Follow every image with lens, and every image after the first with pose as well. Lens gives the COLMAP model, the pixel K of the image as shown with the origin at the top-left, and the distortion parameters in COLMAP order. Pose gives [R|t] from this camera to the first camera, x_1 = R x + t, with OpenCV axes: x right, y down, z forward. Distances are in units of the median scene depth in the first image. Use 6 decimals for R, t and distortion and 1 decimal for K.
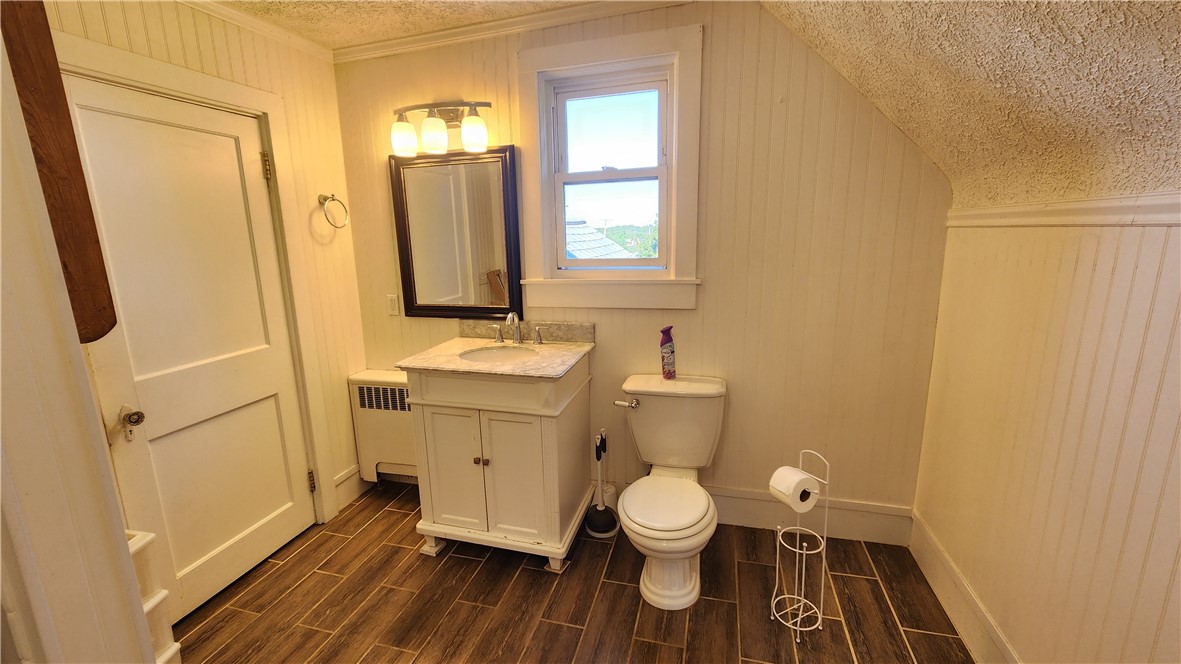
lens RADIAL K [[478.0, 0, 577.8], [0, 478.0, 333.9], [0, 0, 1]] dist [-0.001350, -0.000823]
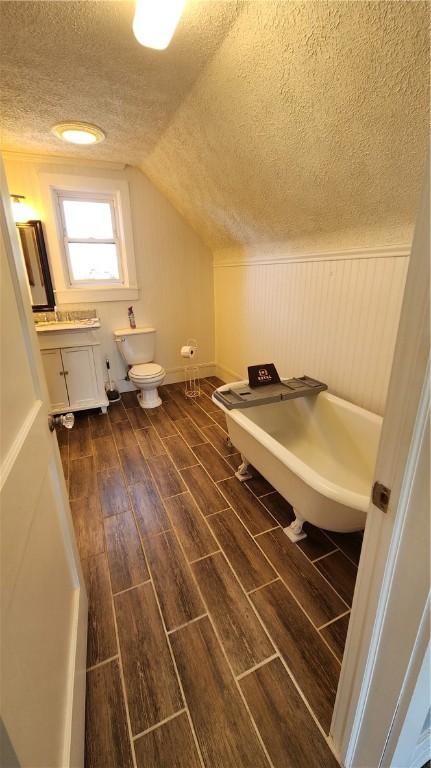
lens RADIAL K [[310.9, 0, 216.0], [0, 310.9, 378.8], [0, 0, 1]] dist [-0.001350, -0.000823]
pose [[0.754106, -0.198180, 0.626138, -0.552561], [0.126887, 0.979386, 0.157168, 0.152206], [-0.644379, -0.039072, 0.763707, -0.523137]]
